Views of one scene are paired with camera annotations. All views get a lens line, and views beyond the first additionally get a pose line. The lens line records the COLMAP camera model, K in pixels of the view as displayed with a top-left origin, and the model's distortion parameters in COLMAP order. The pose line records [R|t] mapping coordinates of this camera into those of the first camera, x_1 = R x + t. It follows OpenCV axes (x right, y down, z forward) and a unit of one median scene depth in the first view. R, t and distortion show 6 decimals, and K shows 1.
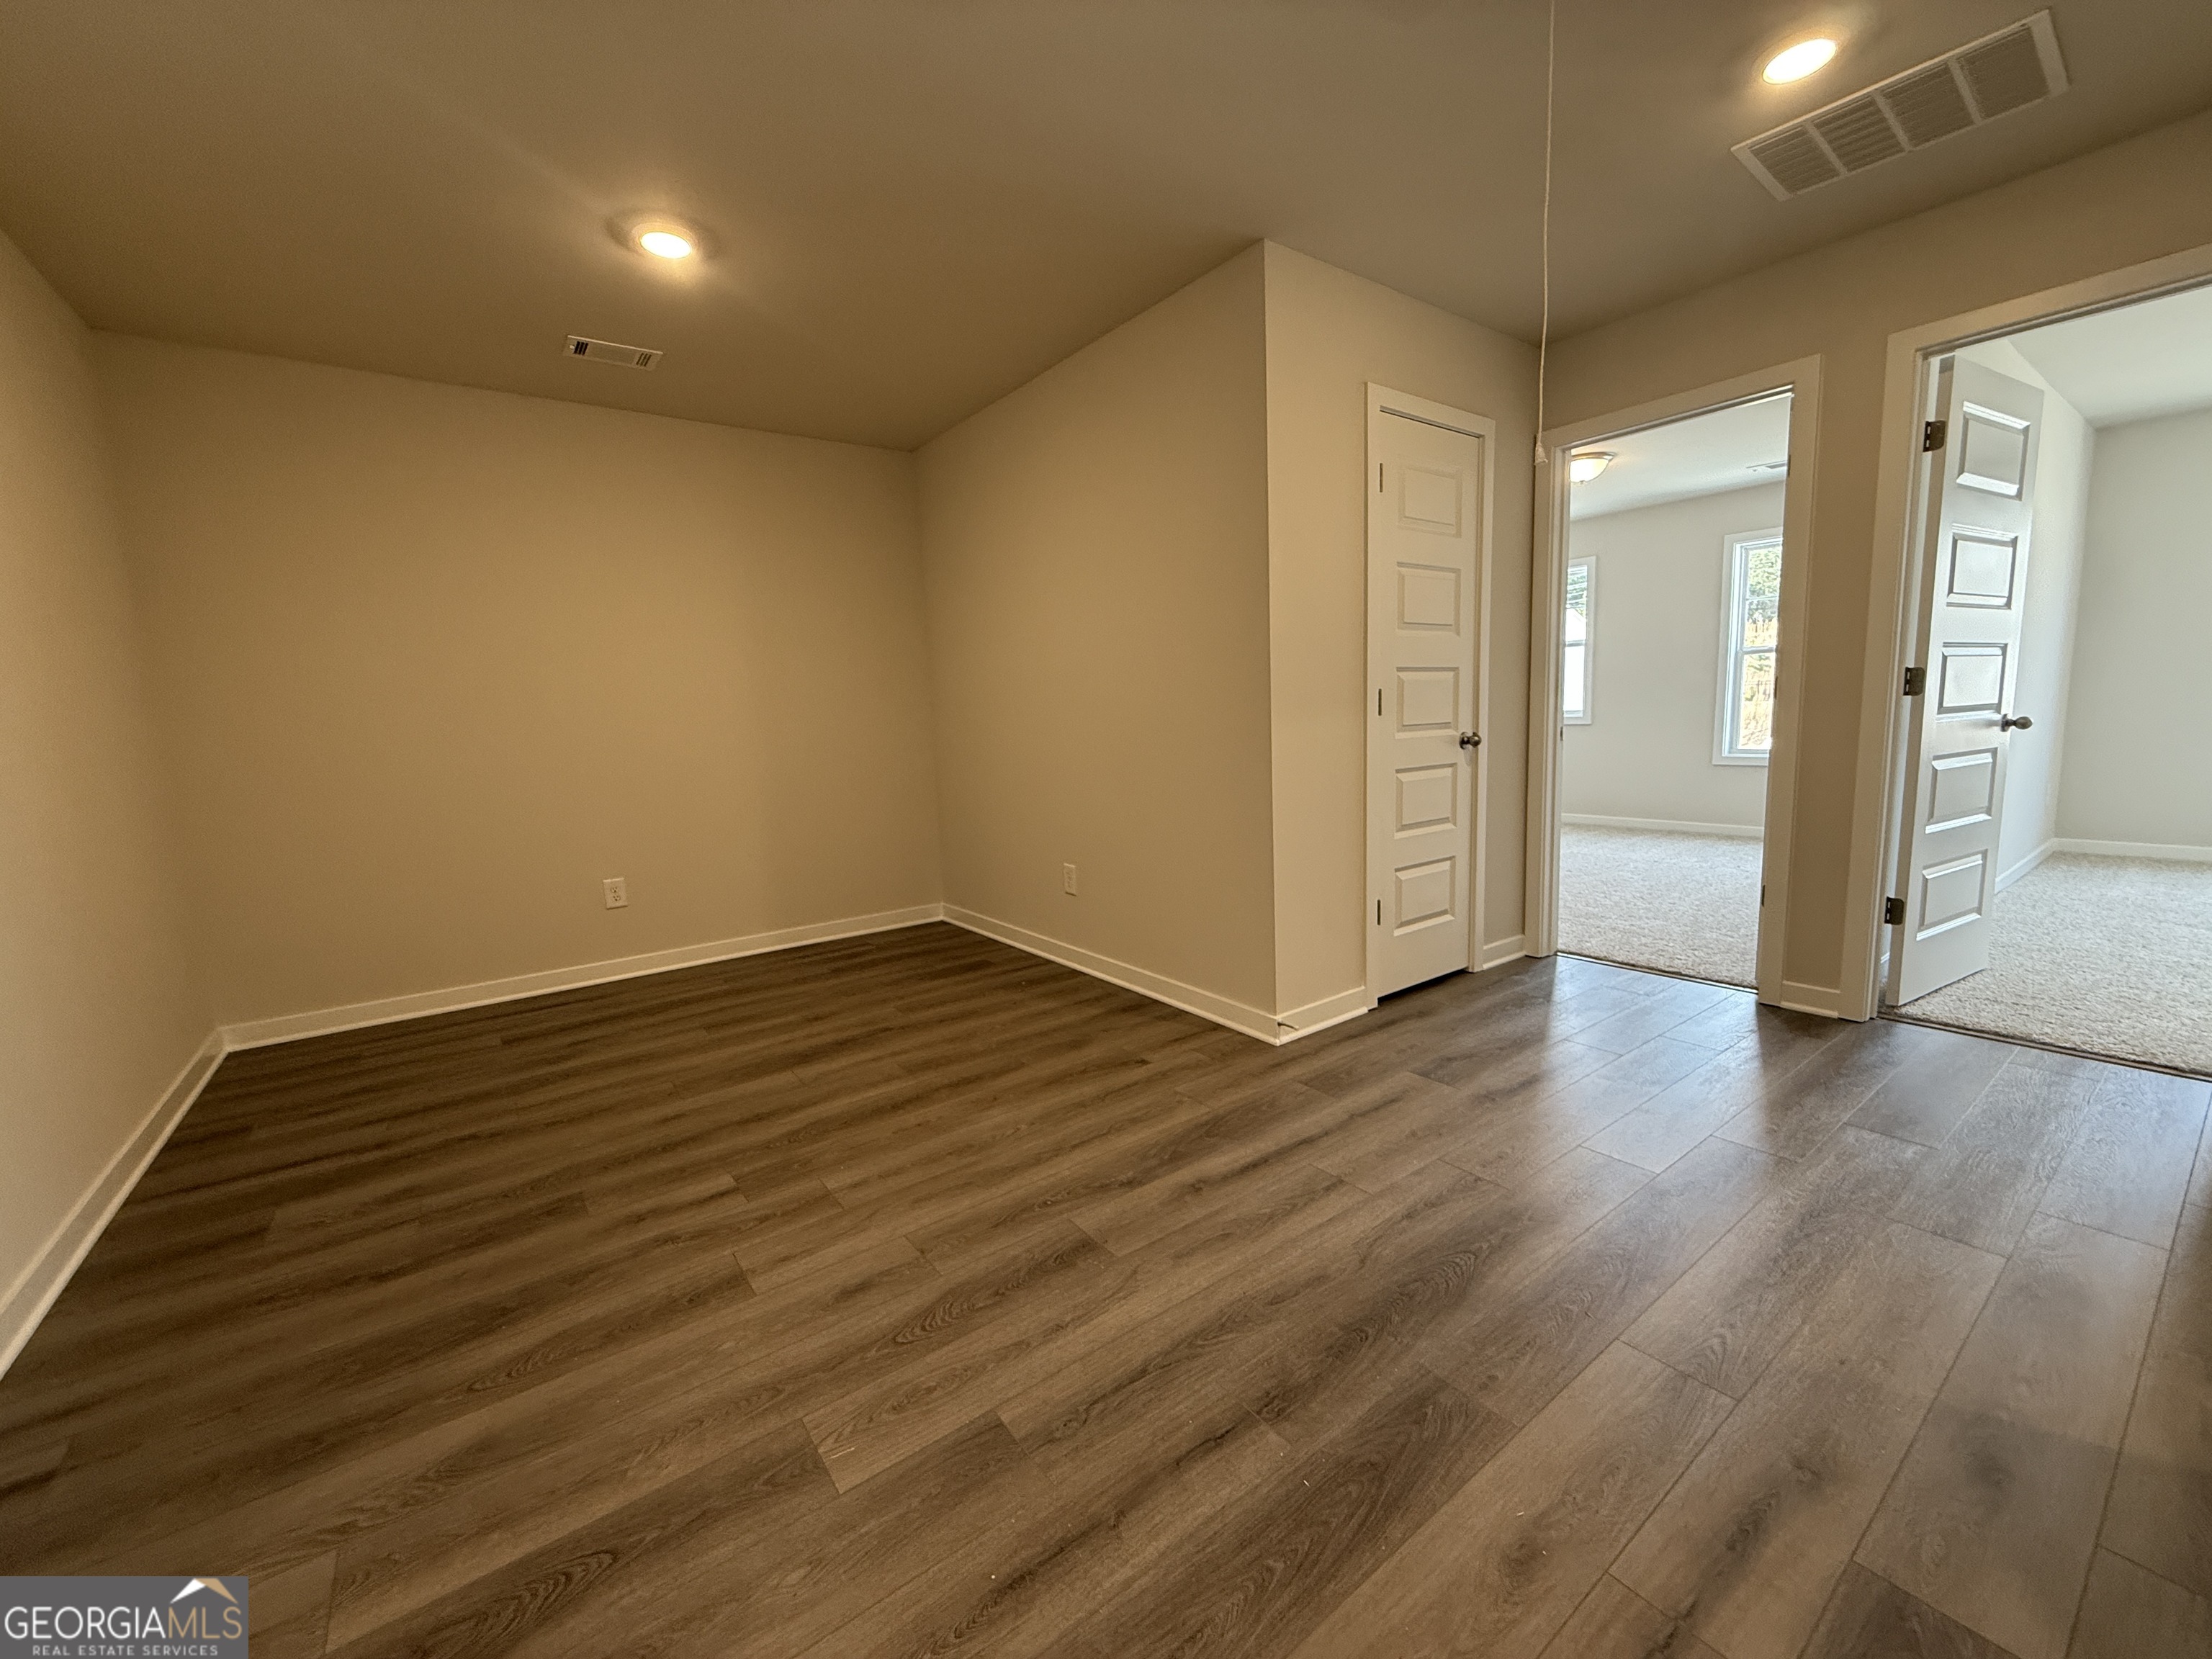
lens RADIAL K [[878.3, 0, 1098.5], [0, 878.3, 831.7], [0, 0, 1]] dist [-0.000115, 0.000339]
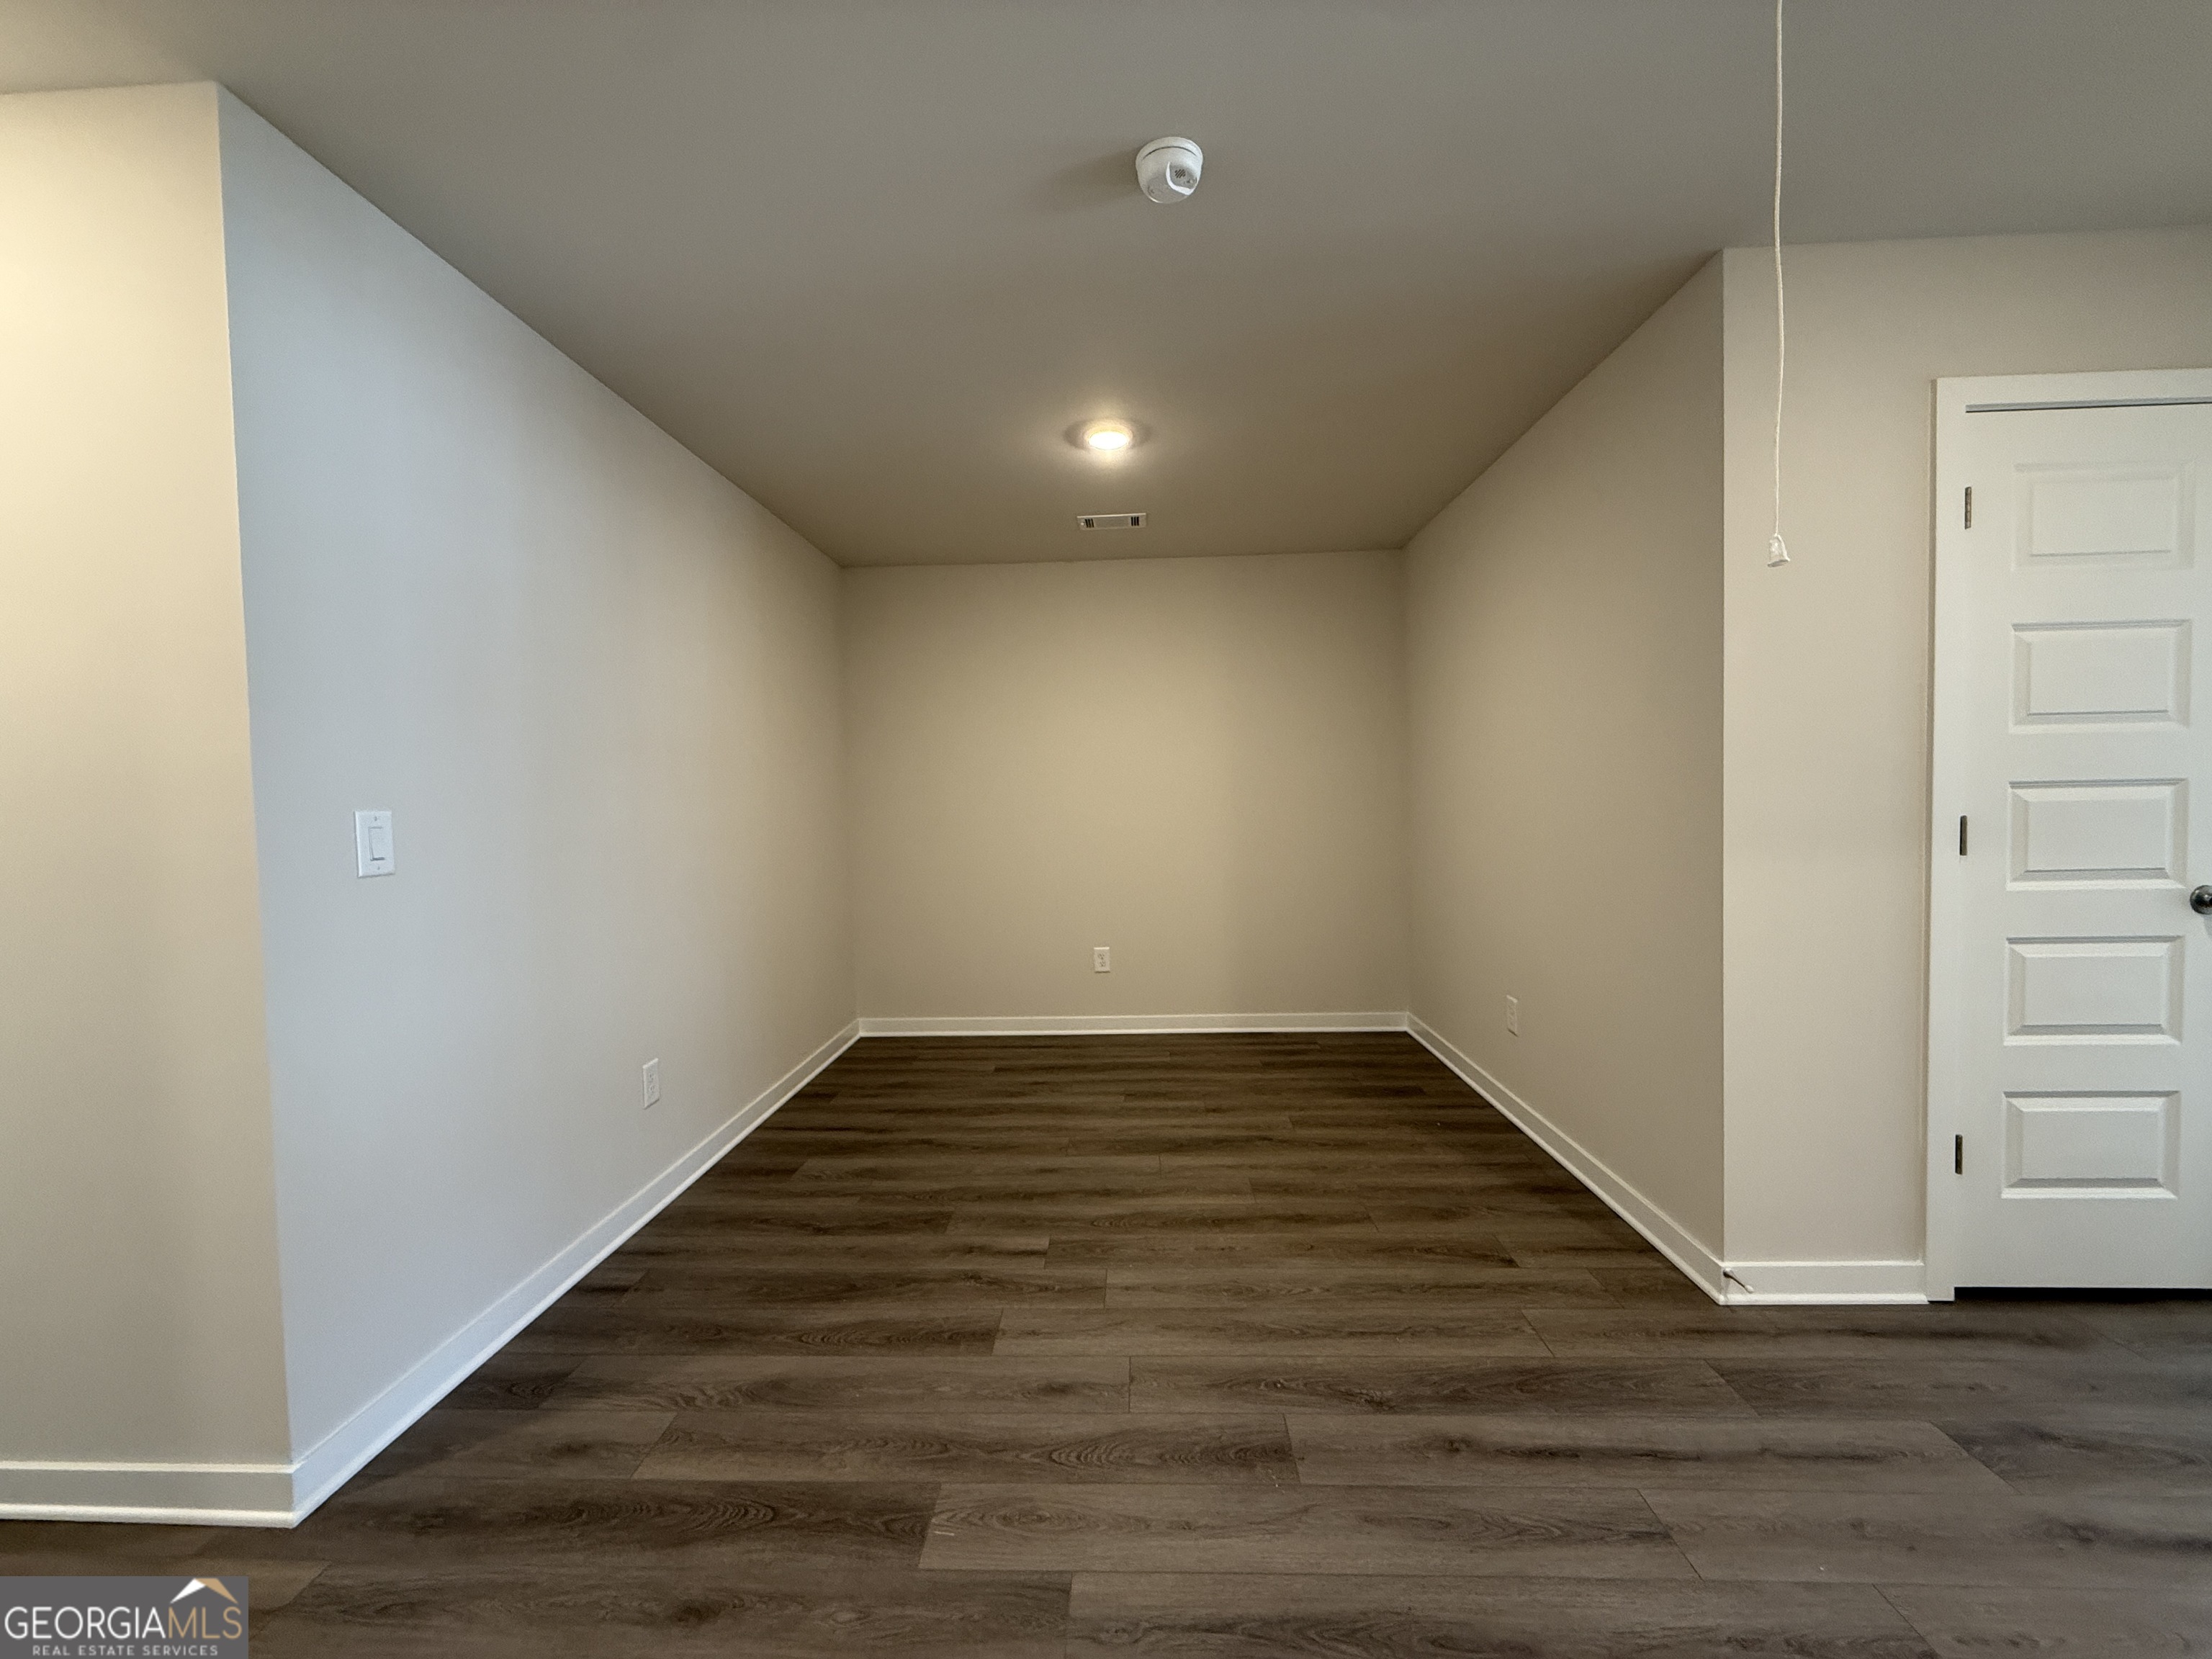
lens RADIAL K [[878.3, 0, 1102.0], [0, 878.3, 831.6], [0, 0, 1]] dist [-0.000115, 0.000339]
pose [[0.781325, 0.043236, -0.622625, 0.277431], [-0.092260, 0.994639, -0.046707, -0.072551], [0.617268, 0.093936, 0.781125, 0.098074]]
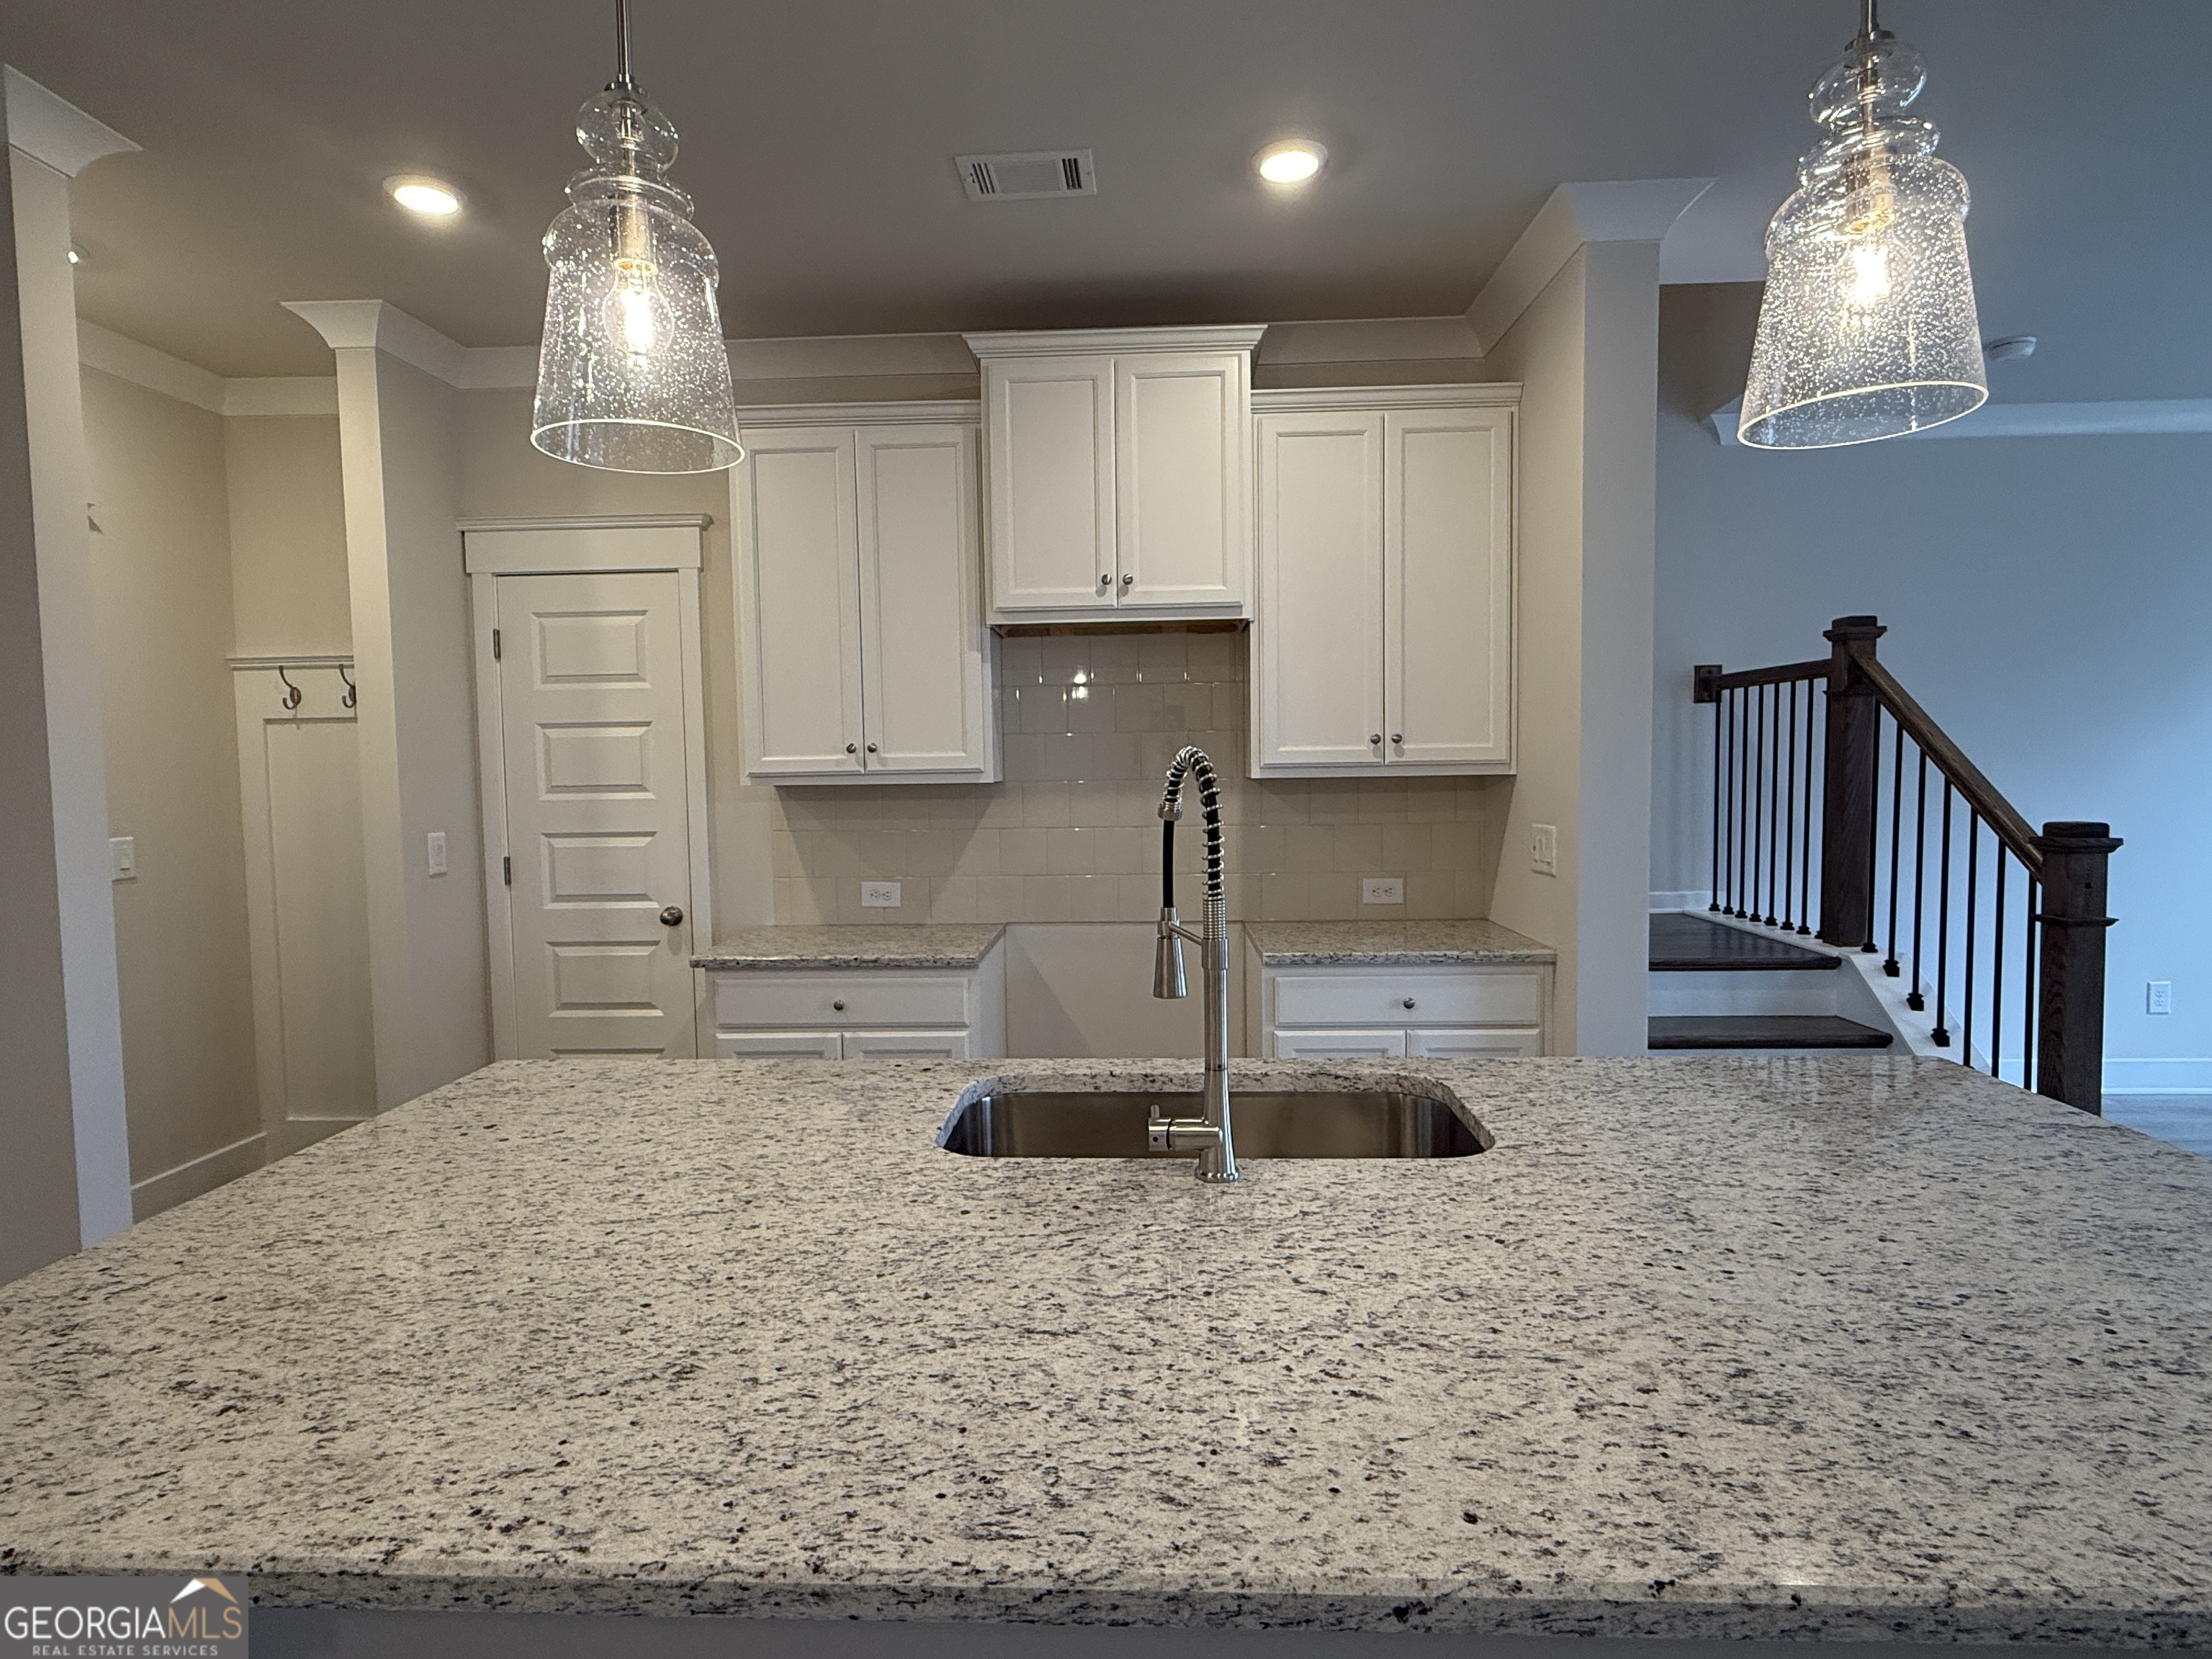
lens RADIAL K [[1147.3, 0, 1094.9], [0, 1147.3, 829.0], [0, 0, 1]] dist [0.000098, 0.000488]
pose [[0.779512, 0.065401, -0.622963, 1.961474], [-0.100983, 0.994646, -0.021939, -0.281664], [0.618193, 0.080011, 0.781943, 0.514055]]
